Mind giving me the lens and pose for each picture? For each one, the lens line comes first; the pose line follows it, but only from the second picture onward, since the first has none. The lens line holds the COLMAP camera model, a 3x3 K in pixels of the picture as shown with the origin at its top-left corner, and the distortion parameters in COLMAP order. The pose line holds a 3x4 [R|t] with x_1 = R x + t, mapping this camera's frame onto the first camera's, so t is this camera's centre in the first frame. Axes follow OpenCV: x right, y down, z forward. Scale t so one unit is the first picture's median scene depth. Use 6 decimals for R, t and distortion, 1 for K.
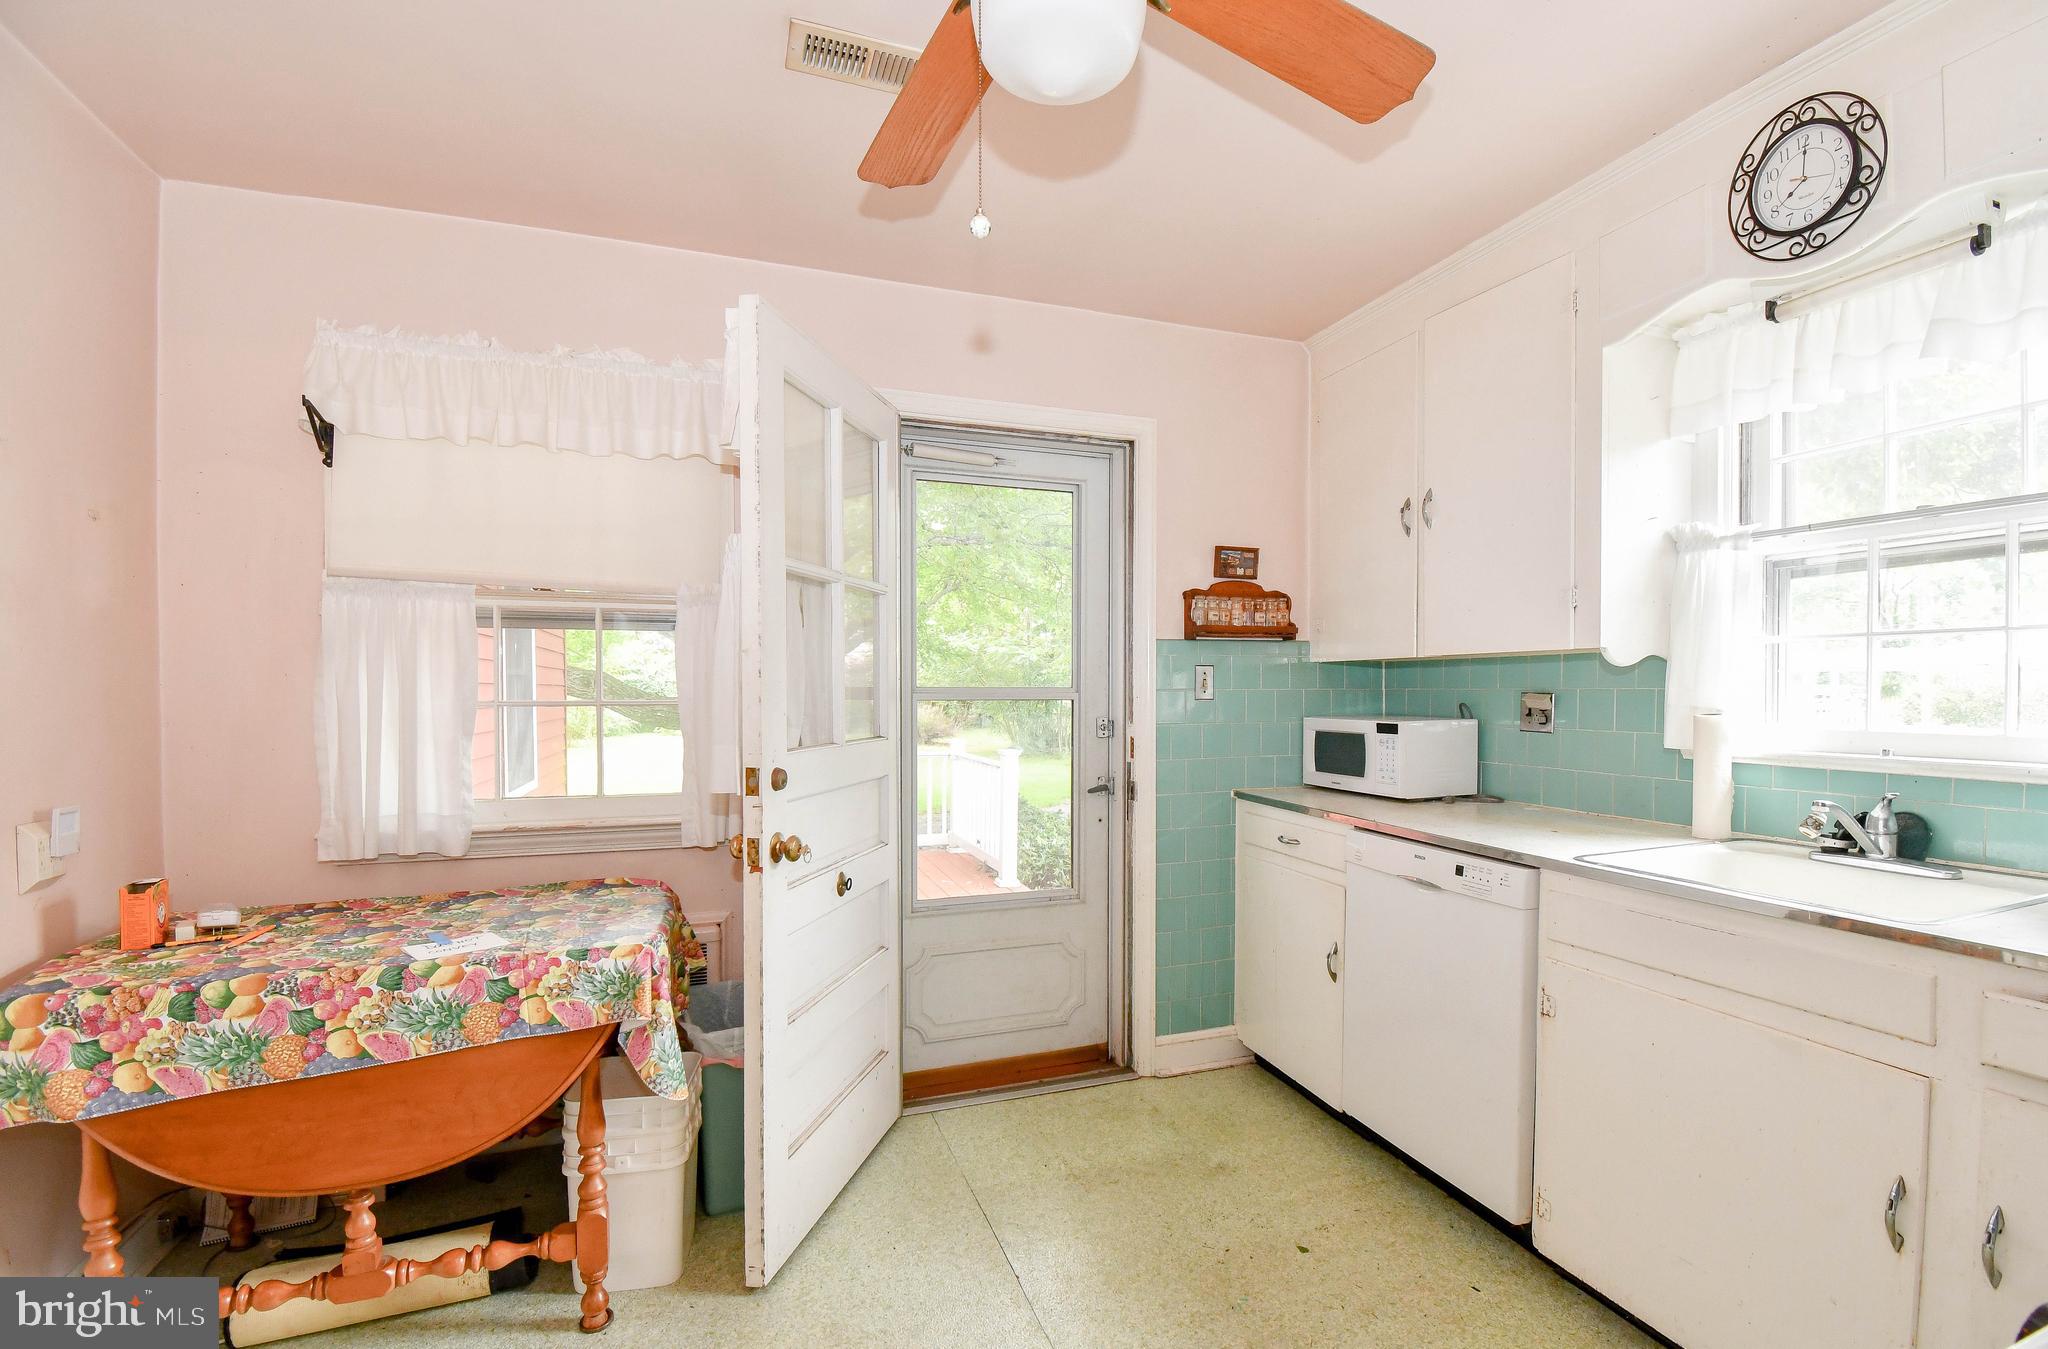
lens RADIAL K [[936.5, 0, 1050.9], [0, 936.5, 709.2], [0, 0, 1]] dist [0.017316, -0.022786]
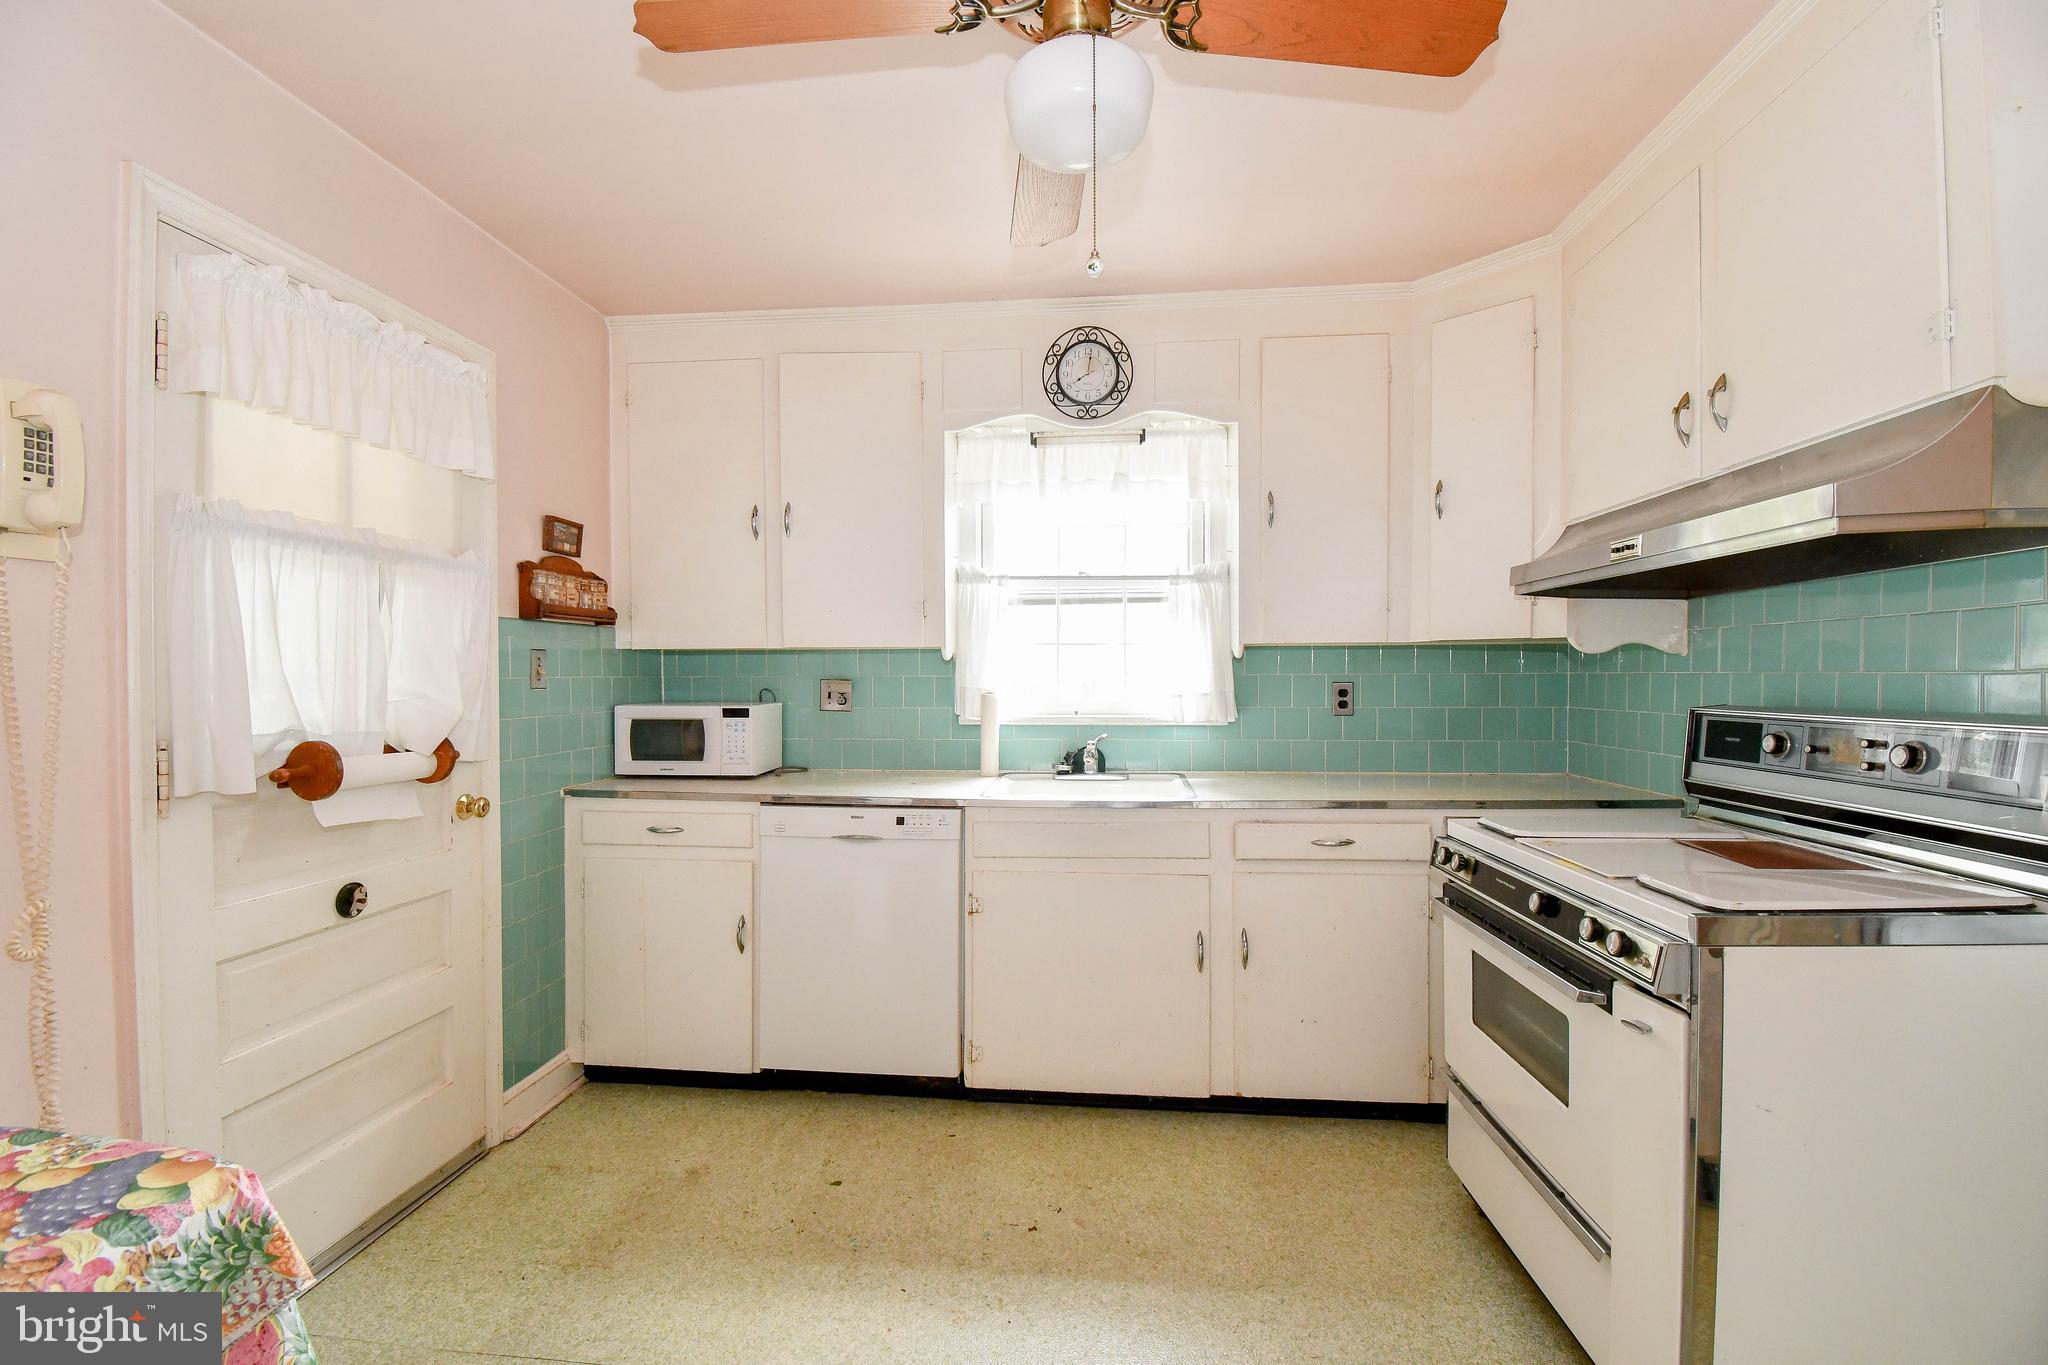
lens RADIAL K [[900.1, 0, 1016.5], [0, 900.1, 687.8], [0, 0, 1]] dist [0.019045, -0.025281]
pose [[0.436535, -0.011480, 0.899614, -0.468298], [0.019700, 0.999801, 0.003199, -0.005626], [-0.899472, 0.016326, 0.436674, 0.268609]]
